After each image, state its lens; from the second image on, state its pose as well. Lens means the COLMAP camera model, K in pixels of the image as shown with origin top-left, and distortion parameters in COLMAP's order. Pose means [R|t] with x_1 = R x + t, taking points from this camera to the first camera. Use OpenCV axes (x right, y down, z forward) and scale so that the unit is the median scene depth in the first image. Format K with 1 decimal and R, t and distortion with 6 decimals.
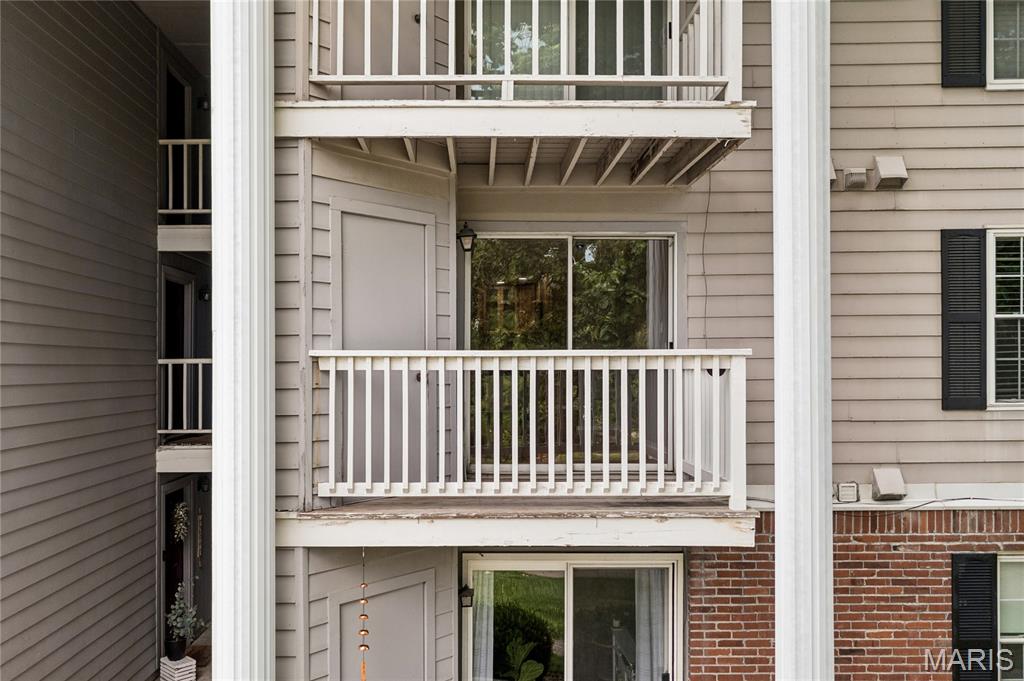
lens RADIAL K [[784.4, 0, 511.5], [0, 784.4, 360.2], [0, 0, 1]] dist [0.004594, 0.001549]
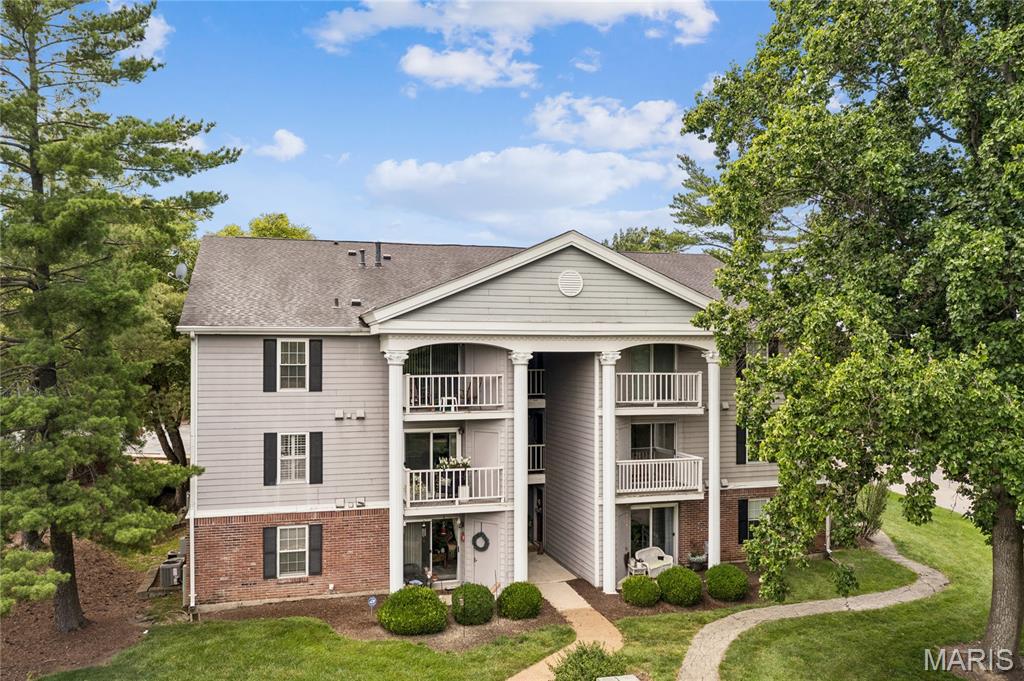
lens RADIAL K [[789.6, 0, 512.0], [0, 789.6, 340.5], [0, 0, 1]] dist [-0.007768, 0.000797]
pose [[0.968361, 0.006423, 0.249473, -1.610158], [-0.006945, 0.999975, 0.001209, -0.578166], [-0.249459, -0.002903, 0.968381, -2.680048]]
